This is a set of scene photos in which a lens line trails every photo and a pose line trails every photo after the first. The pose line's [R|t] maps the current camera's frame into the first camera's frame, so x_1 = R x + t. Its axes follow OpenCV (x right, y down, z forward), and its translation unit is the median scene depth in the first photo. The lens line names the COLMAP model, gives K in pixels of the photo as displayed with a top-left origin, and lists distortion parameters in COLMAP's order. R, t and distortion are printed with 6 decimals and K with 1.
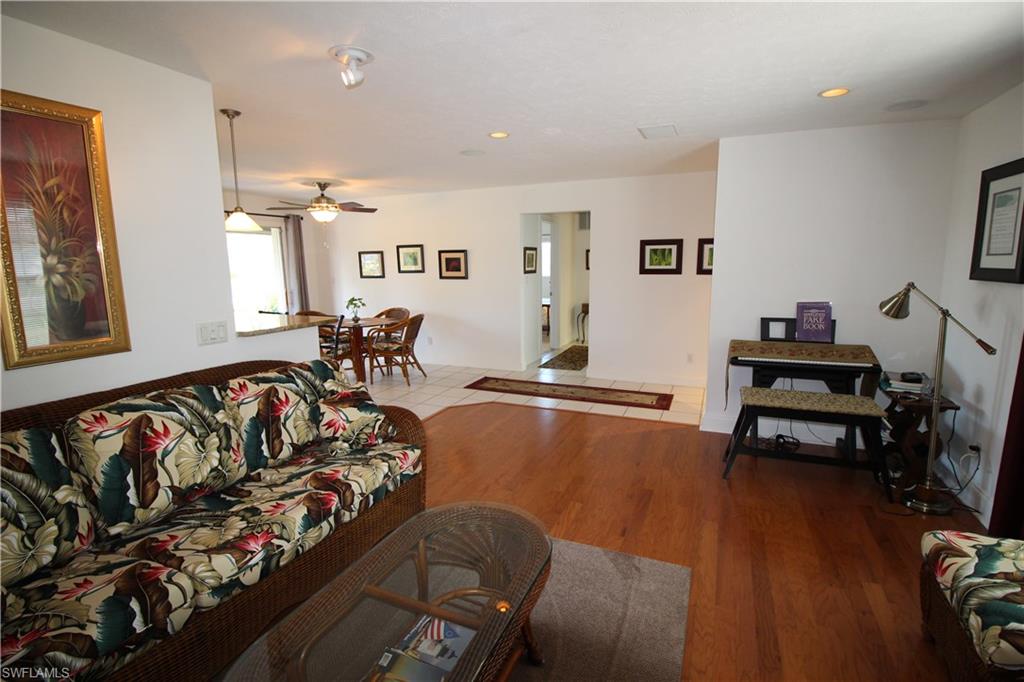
lens RADIAL K [[475.2, 0, 515.3], [0, 475.2, 337.8], [0, 0, 1]] dist [-0.002490, -0.011491]
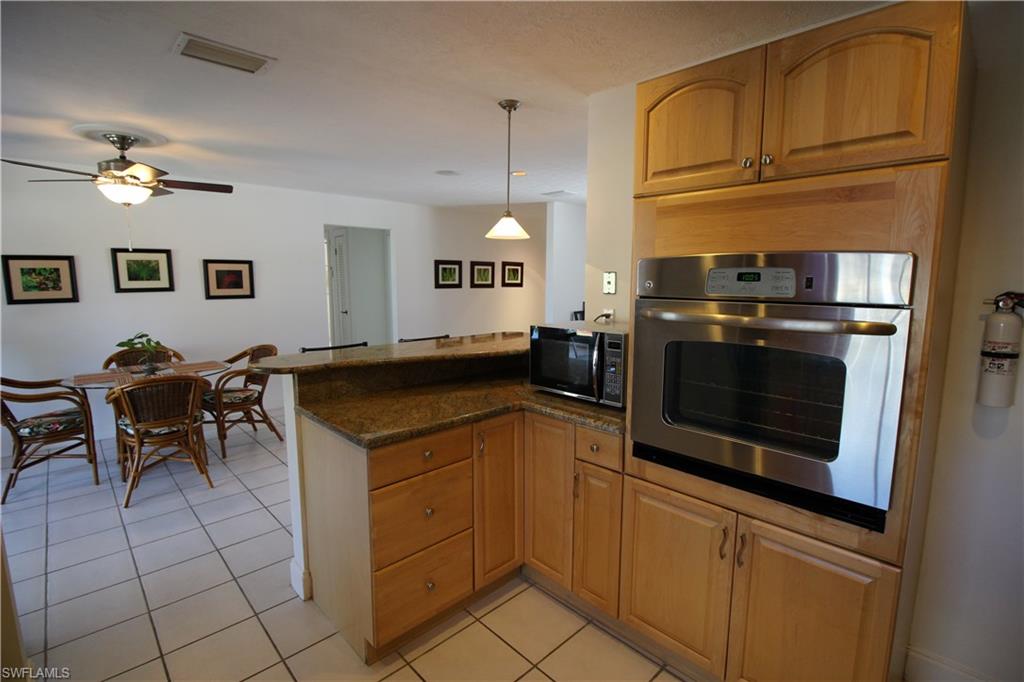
lens RADIAL K [[487.6, 0, 513.7], [0, 487.6, 339.3], [0, 0, 1]] dist [-0.001468, -0.000258]
pose [[0.379860, -0.106420, 0.918902, -0.790258], [0.139411, 0.988601, 0.056862, -0.050966], [-0.914479, 0.106505, 0.390366, 0.362795]]
